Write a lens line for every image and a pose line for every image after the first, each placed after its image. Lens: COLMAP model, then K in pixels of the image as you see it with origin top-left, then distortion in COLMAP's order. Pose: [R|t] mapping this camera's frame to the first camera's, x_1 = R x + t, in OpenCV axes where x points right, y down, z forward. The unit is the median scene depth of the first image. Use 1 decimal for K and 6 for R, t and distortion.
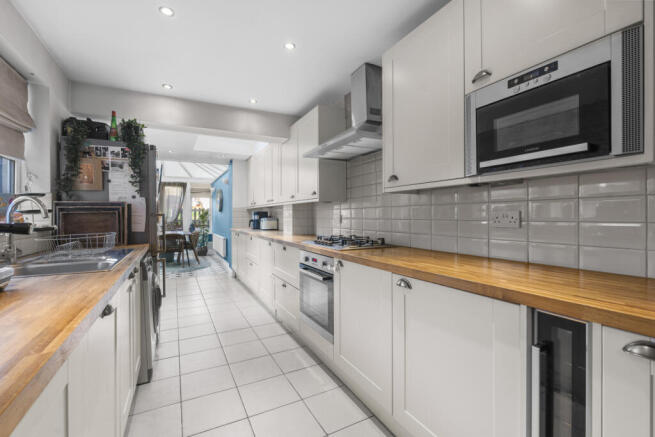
lens RADIAL K [[287.8, 0, 326.3], [0, 287.8, 217.9], [0, 0, 1]] dist [-0.011244, 0.001039]
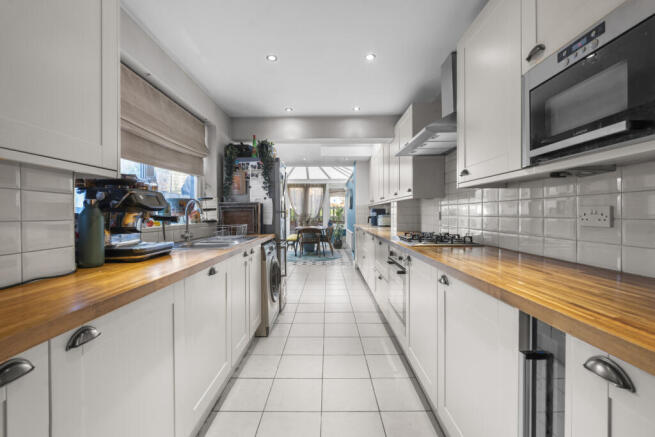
lens RADIAL K [[287.8, 0, 324.4], [0, 287.8, 217.0], [0, 0, 1]] dist [-0.011244, 0.001039]
pose [[0.879193, 0.007146, -0.476413, 0.198920], [-0.003900, 0.999962, 0.007801, 0.001975], [0.476450, -0.005001, 0.879187, -0.039306]]
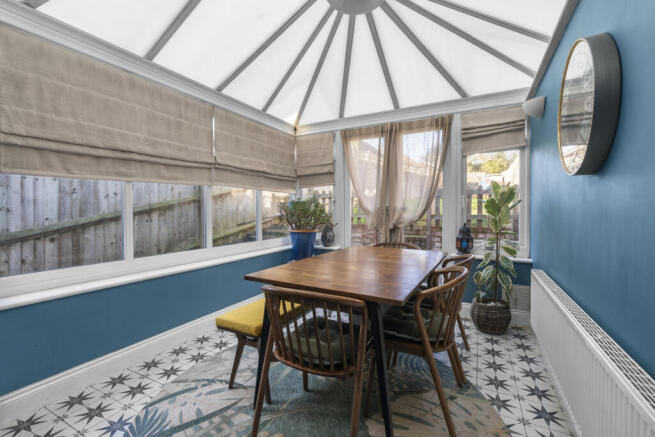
lens RADIAL K [[287.8, 0, 323.8], [0, 287.8, 213.5], [0, 0, 1]] dist [-0.011244, 0.001039]
pose [[0.556136, 0.014988, -0.830956, -0.982943], [-0.004275, 0.999876, 0.015174, -0.001469], [0.831081, -0.004887, 0.556131, 2.402488]]
